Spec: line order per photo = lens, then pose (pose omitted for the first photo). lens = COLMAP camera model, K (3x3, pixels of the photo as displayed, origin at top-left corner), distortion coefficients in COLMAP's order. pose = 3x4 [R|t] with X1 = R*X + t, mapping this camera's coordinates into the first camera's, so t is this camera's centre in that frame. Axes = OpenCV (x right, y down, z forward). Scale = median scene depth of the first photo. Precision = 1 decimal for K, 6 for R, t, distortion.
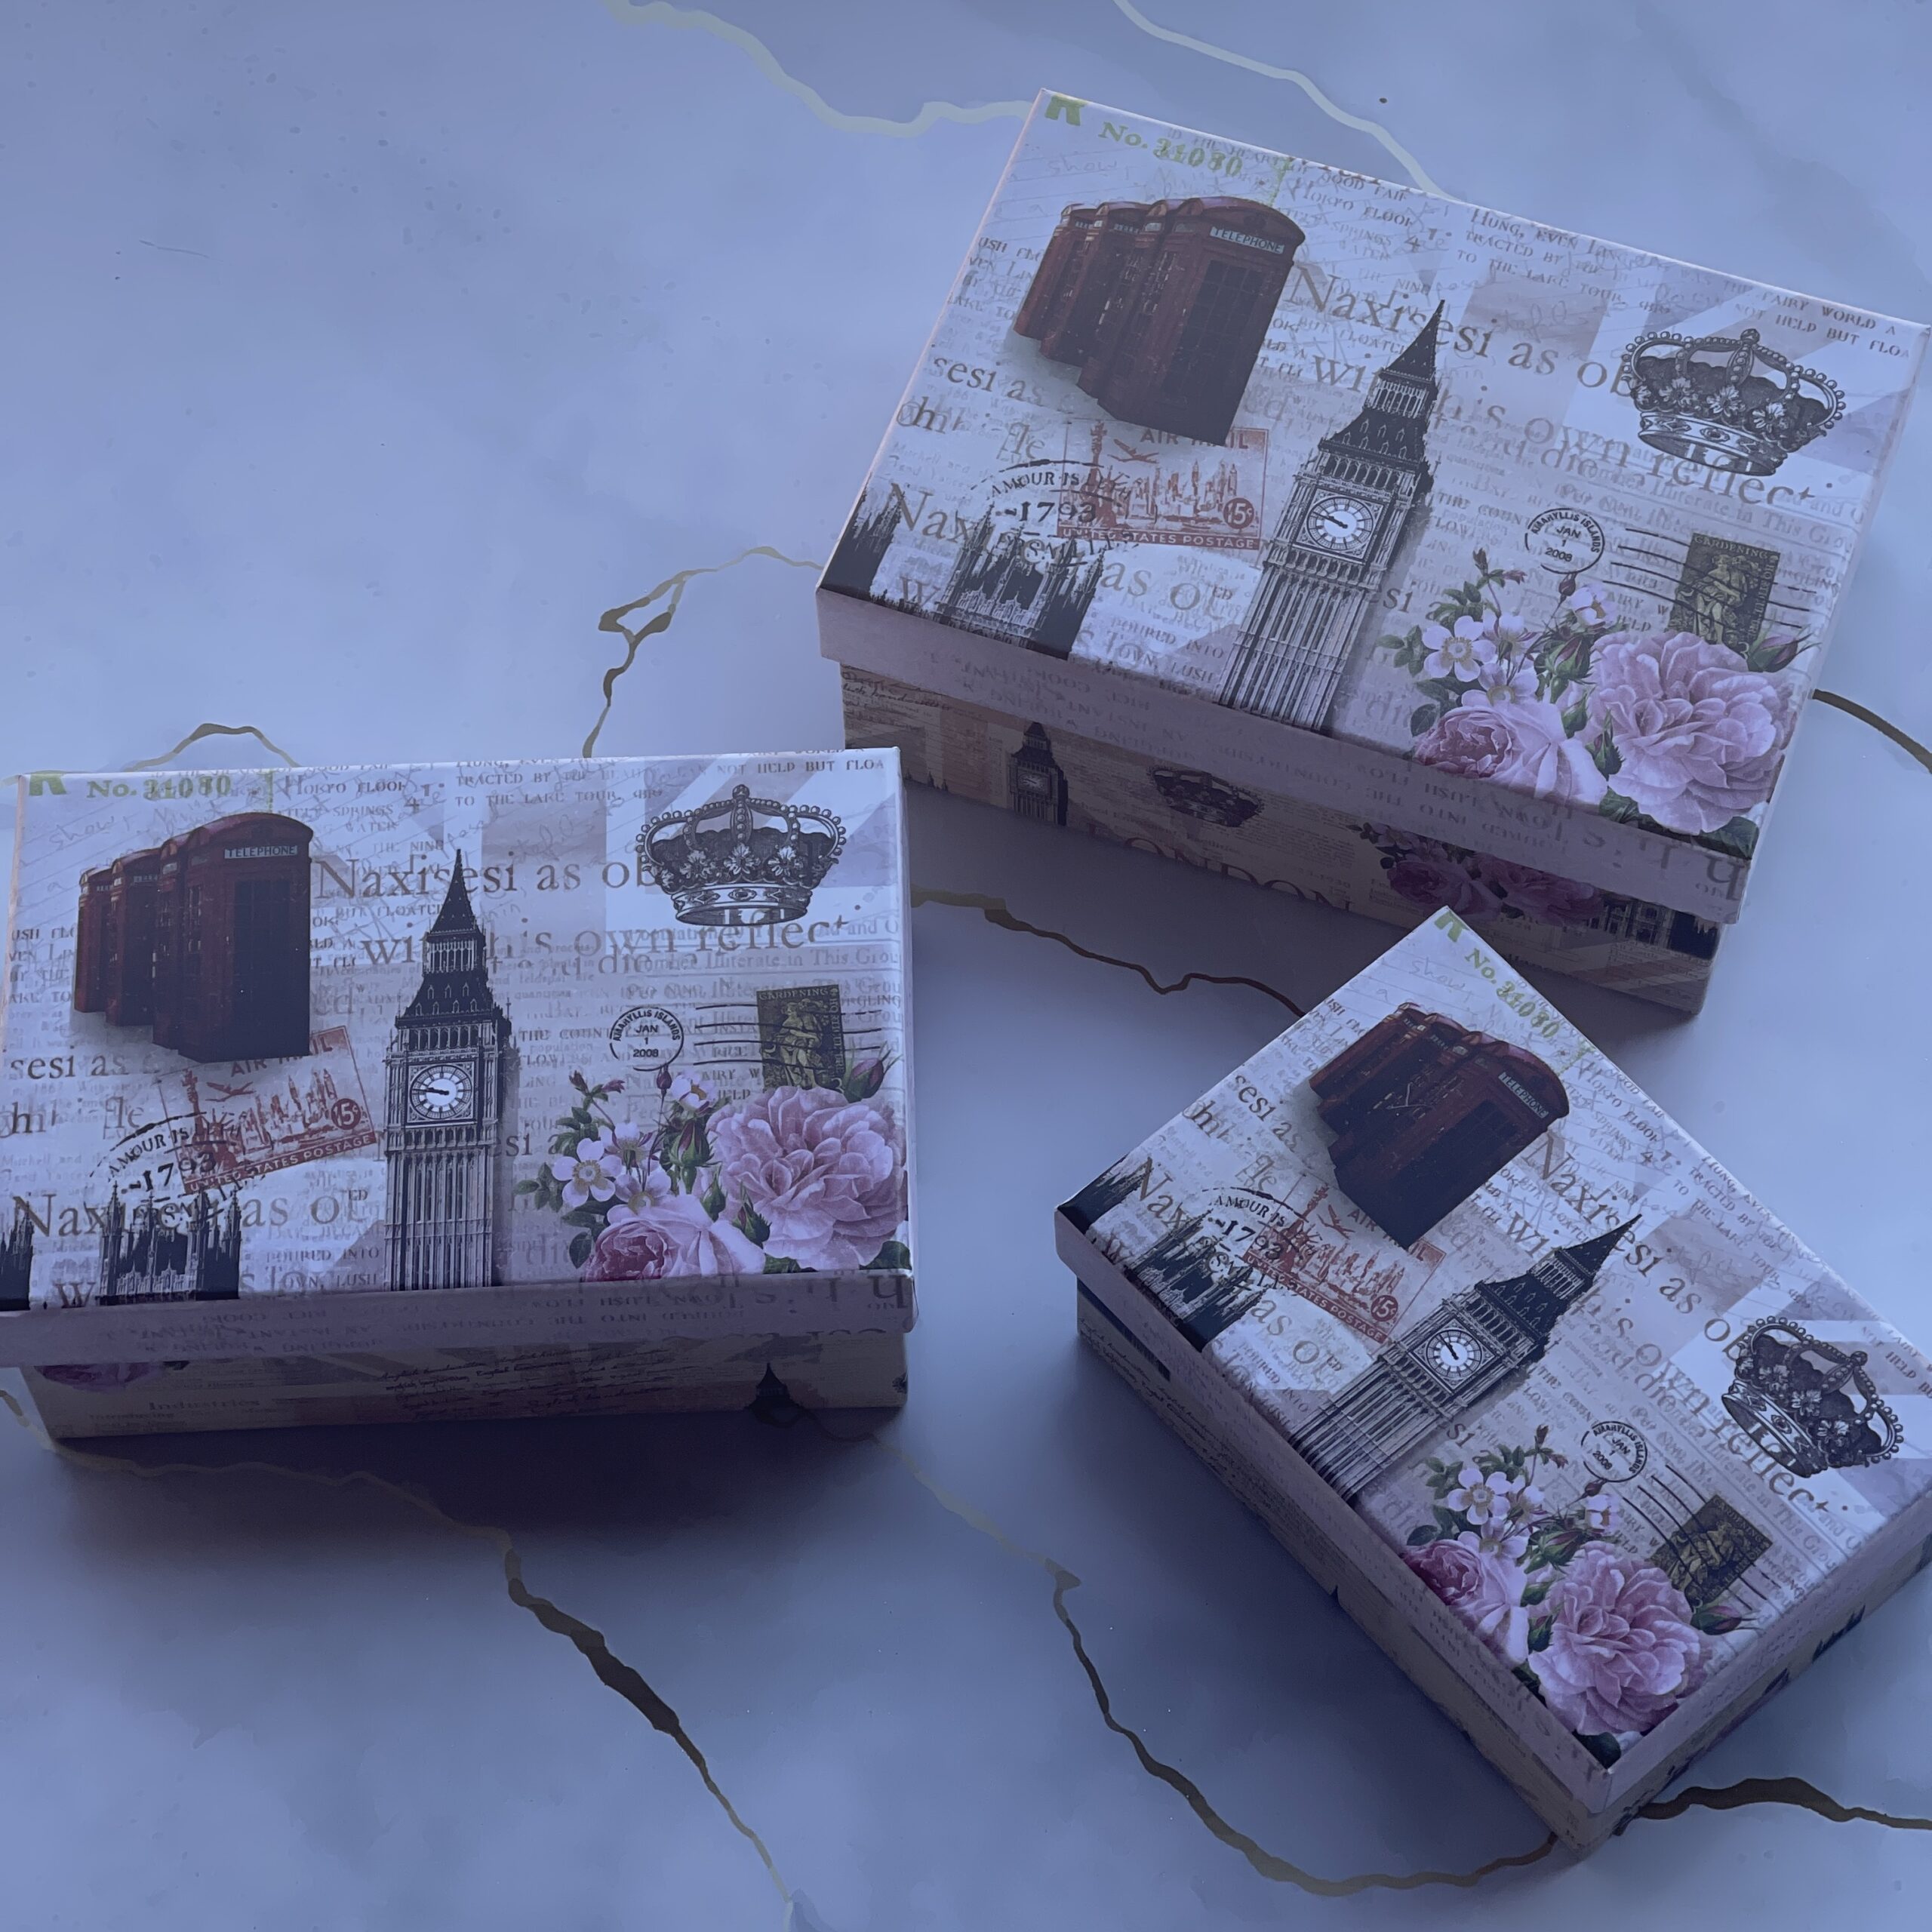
lens RADIAL K [[4869.1, 0, 1016.2], [0, 4869.1, 938.3], [0, 0, 1]] dist [-0.352960, 9.893331]
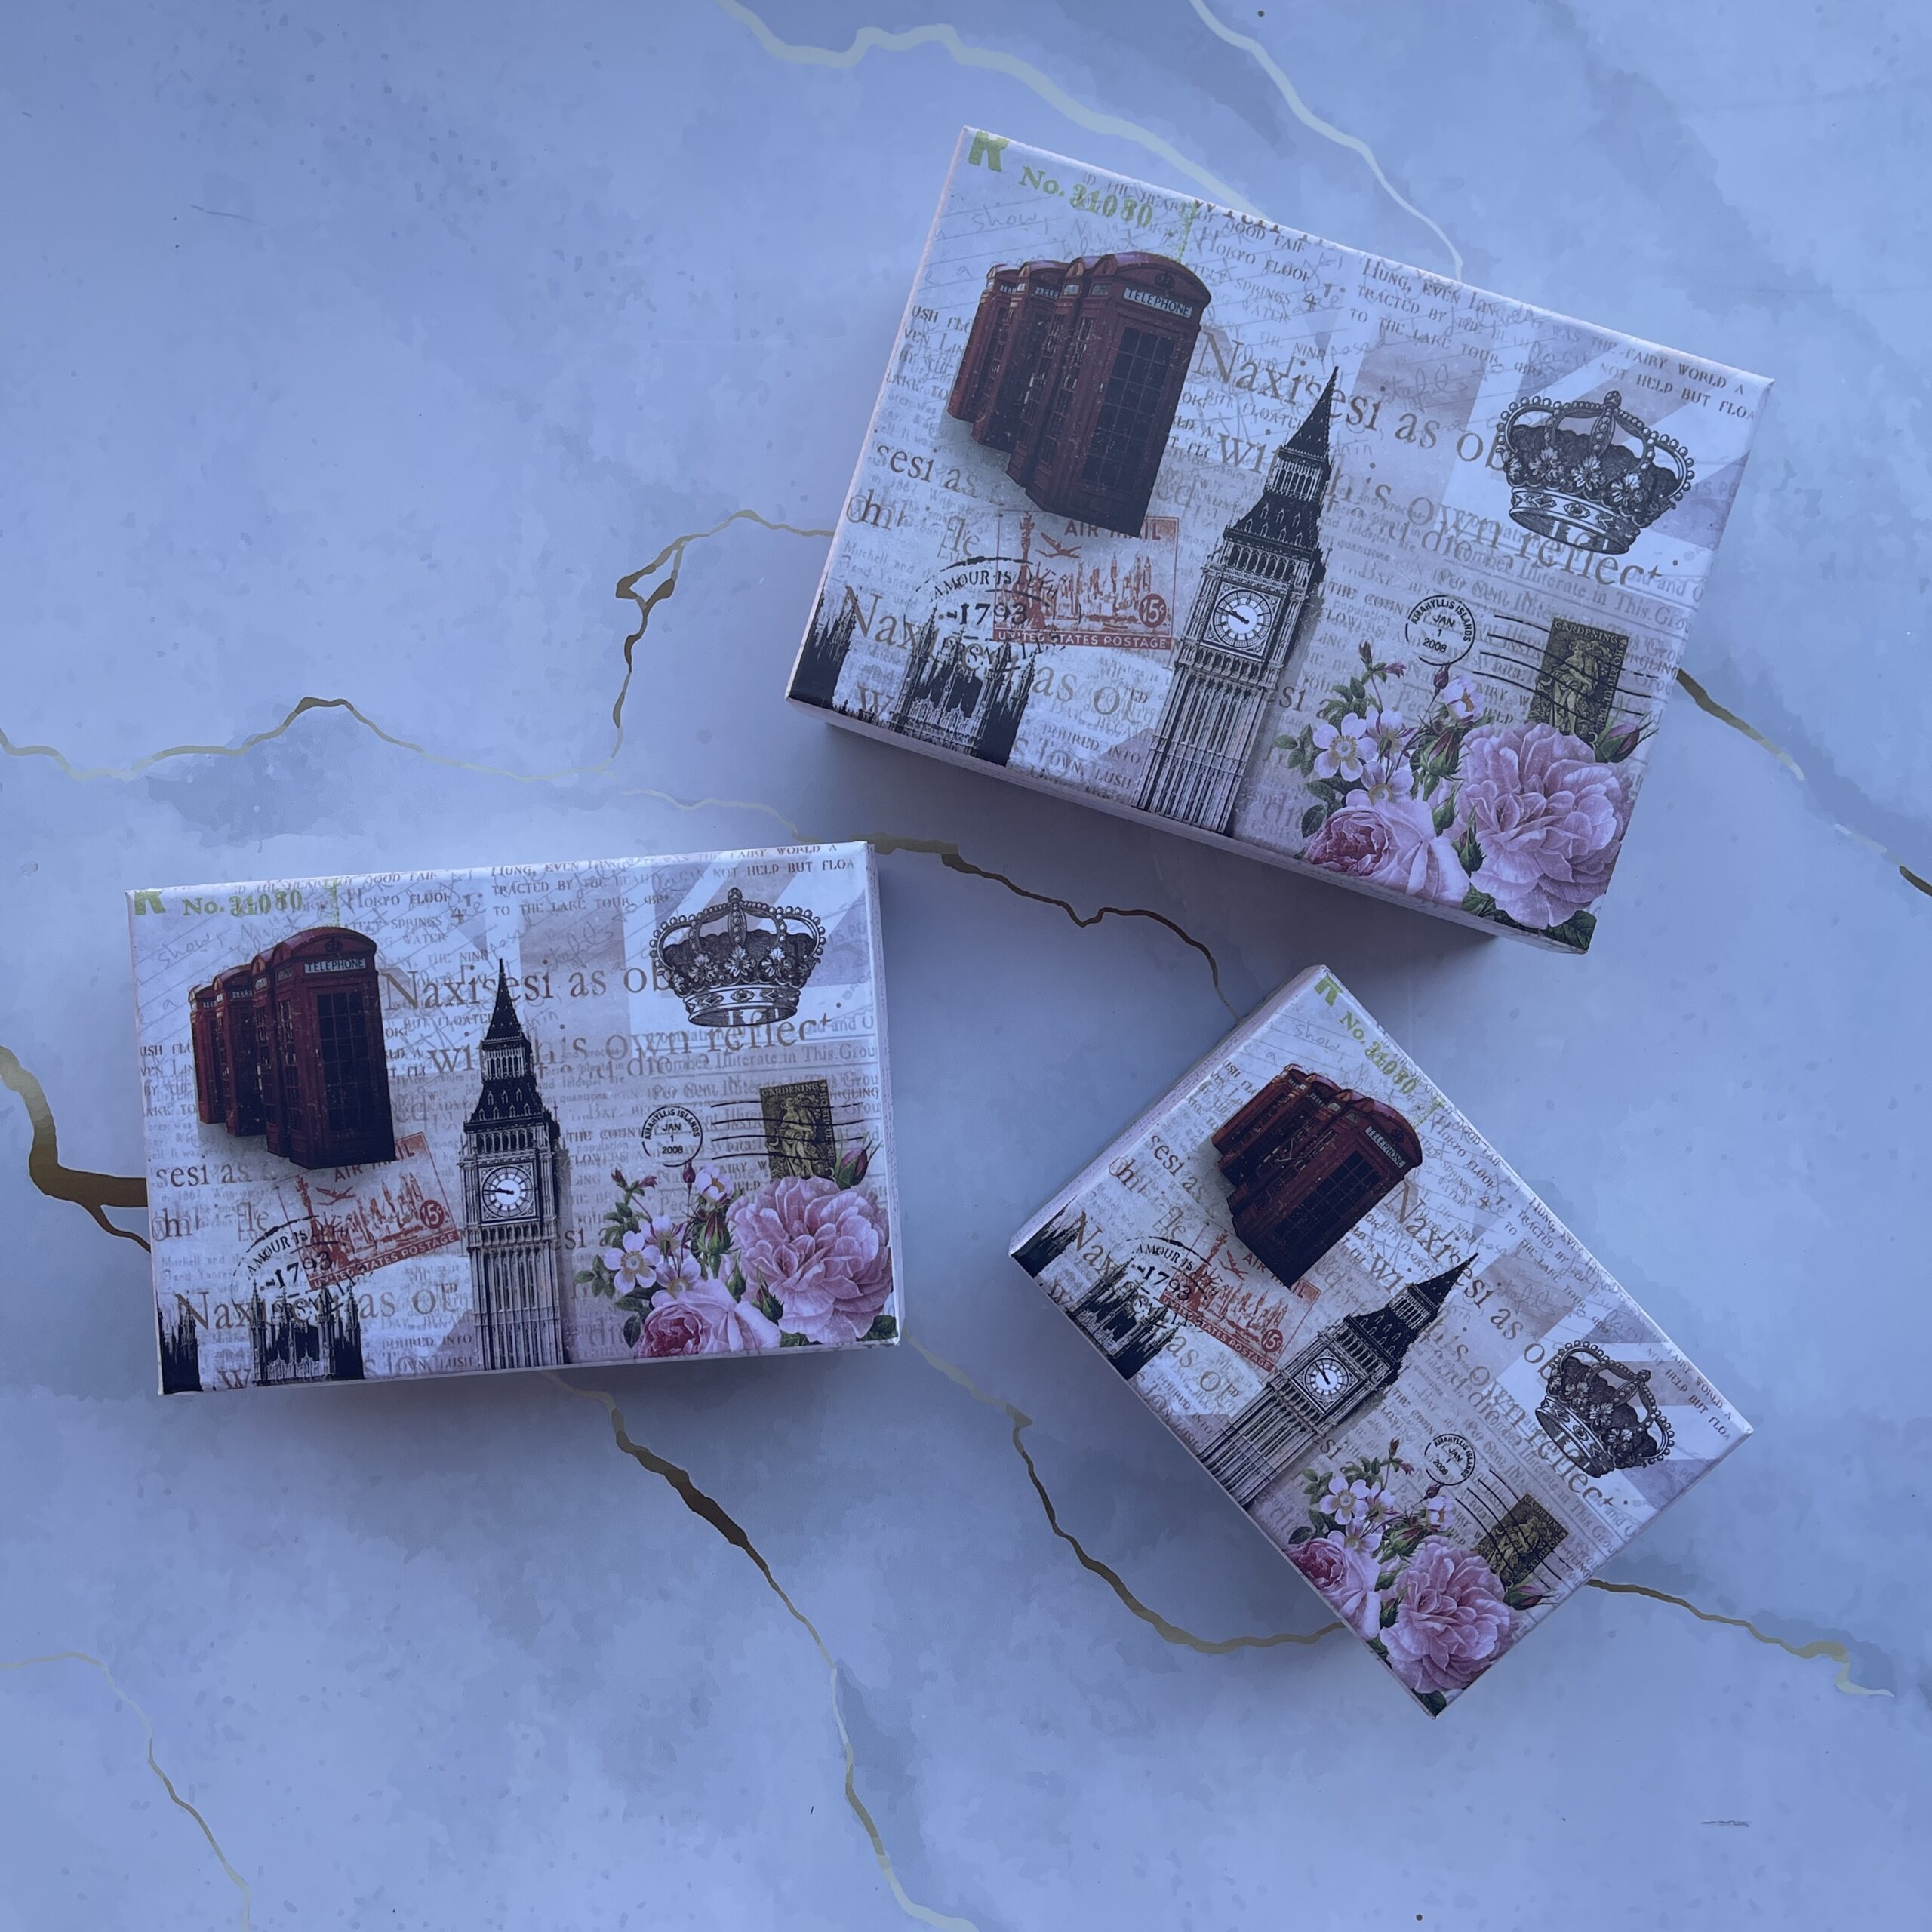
lens RADIAL K [[1997.6, 0, 978.7], [0, 1997.6, 966.9], [0, 0, 1]] dist [0.039854, -0.034164]
pose [[0.999442, -0.033382, -0.001393, 0.003039], [0.029387, 0.858458, 0.512042, -0.258588], [-0.015897, -0.511797, 0.858960, 0.560690]]
